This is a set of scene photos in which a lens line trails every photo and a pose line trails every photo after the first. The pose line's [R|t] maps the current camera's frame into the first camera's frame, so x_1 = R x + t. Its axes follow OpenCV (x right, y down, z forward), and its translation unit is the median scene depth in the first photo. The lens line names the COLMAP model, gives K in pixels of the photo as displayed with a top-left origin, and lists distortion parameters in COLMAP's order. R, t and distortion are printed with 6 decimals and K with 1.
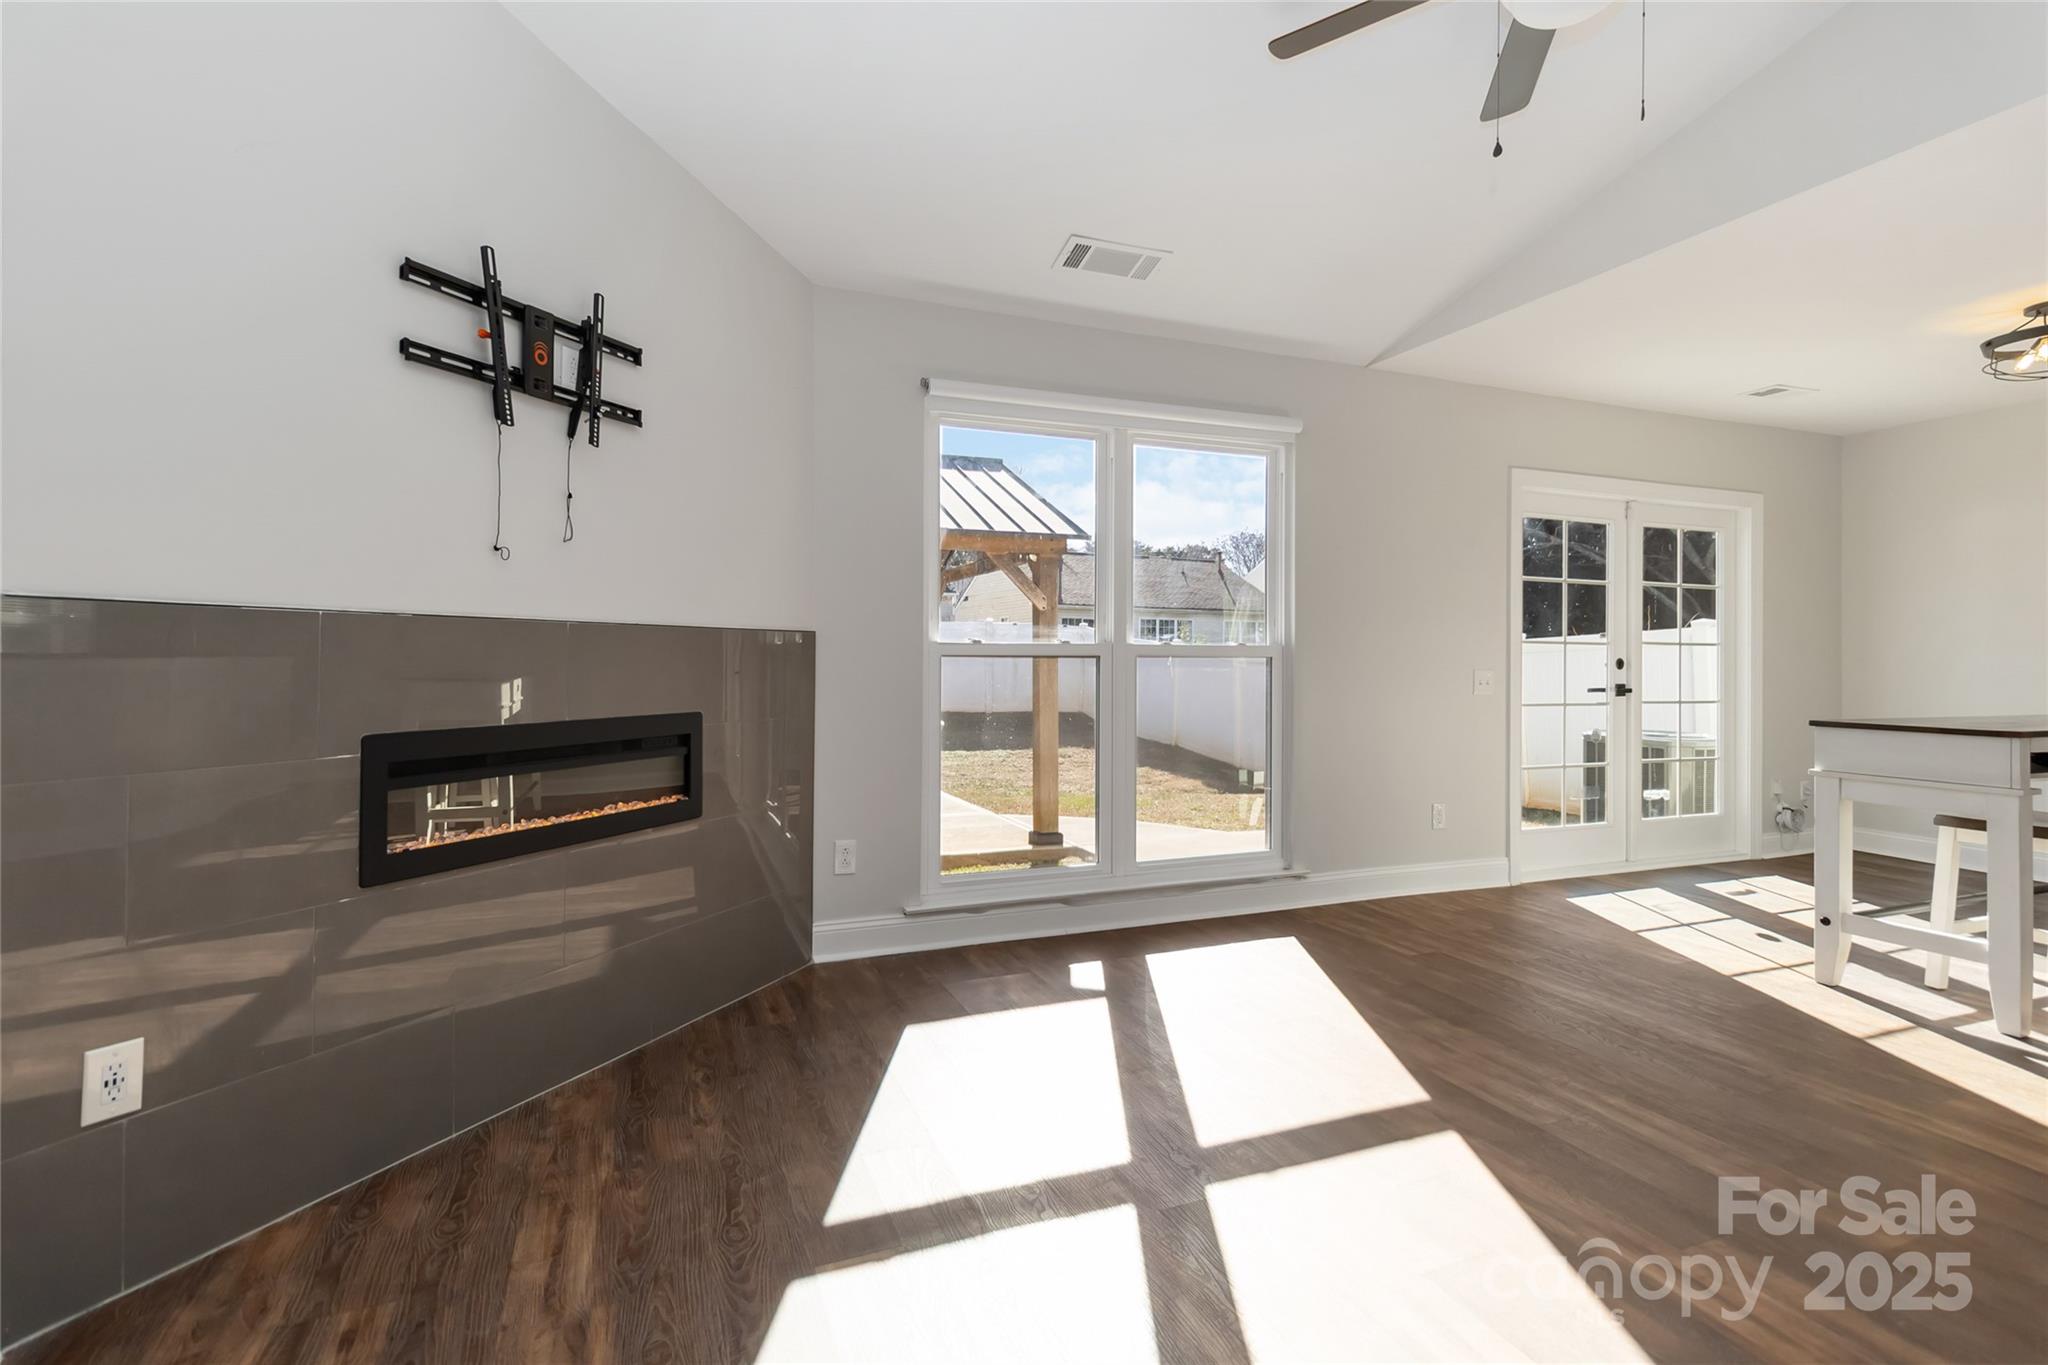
lens RADIAL K [[942.4, 0, 1026.8], [0, 942.4, 648.2], [0, 0, 1]] dist [0.000636, -0.000294]
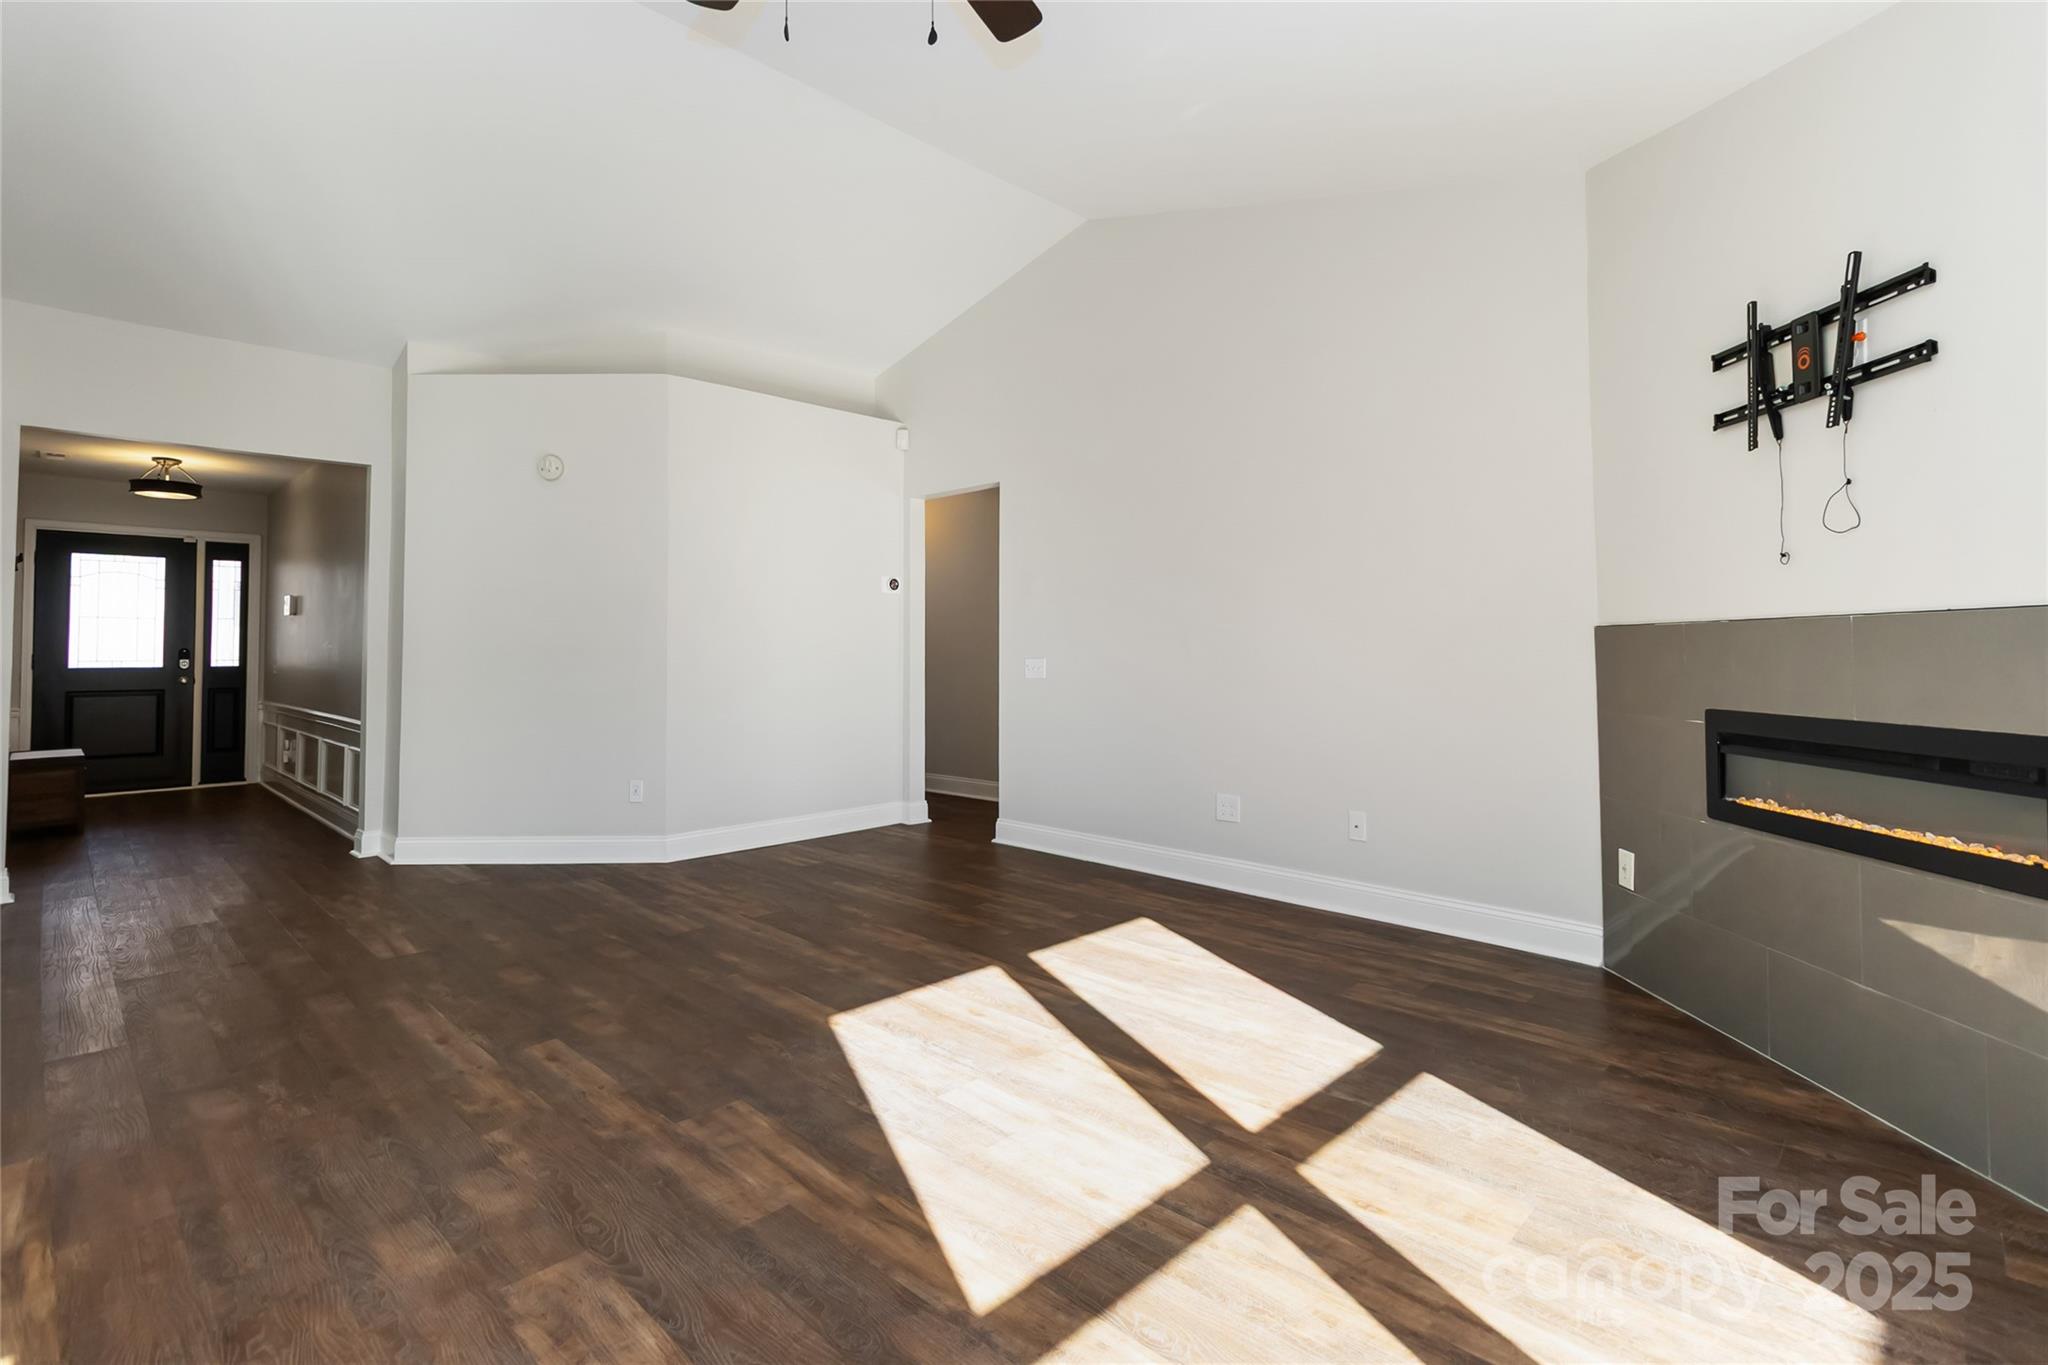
lens RADIAL K [[951.6, 0, 1026.4], [0, 951.6, 629.0], [0, 0, 1]] dist [-0.002777, -0.000745]
pose [[-0.915371, -0.015758, -0.402303, 0.446831], [-0.001263, 0.999341, -0.036272, 0.014353], [0.402609, -0.032694, -0.914788, 1.057934]]
